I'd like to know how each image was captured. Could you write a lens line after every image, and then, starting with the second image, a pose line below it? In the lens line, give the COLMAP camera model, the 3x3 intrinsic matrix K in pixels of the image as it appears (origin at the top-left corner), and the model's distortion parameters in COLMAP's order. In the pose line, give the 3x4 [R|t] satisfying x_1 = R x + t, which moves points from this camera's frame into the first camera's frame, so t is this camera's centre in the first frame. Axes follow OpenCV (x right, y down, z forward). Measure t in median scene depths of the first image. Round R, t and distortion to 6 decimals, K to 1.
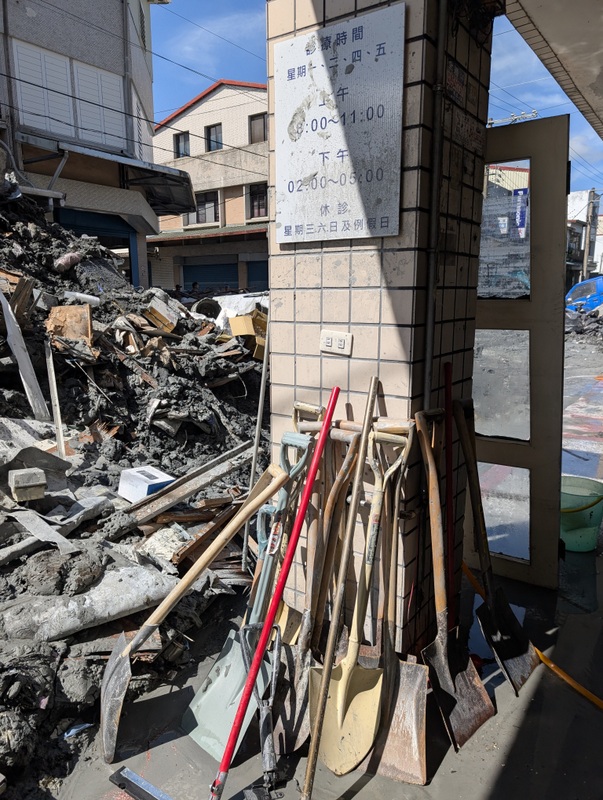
lens RADIAL K [[579.3, 0, 304.5], [0, 579.3, 398.4], [0, 0, 1]] dist [0.022298, -0.017939]
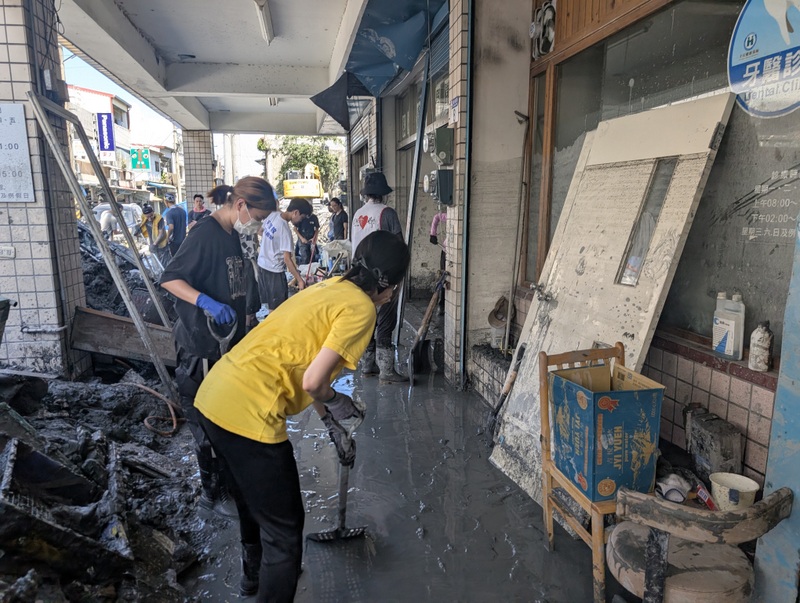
lens RADIAL K [[579.3, 0, 392.7], [0, 579.3, 316.2], [0, 0, 1]] dist [0.022298, -0.017939]
pose [[0.712369, -0.135298, 0.688640, -0.468074], [0.138809, 0.989019, 0.050722, 0.237738], [-0.687941, 0.059456, 0.723327, -1.567742]]
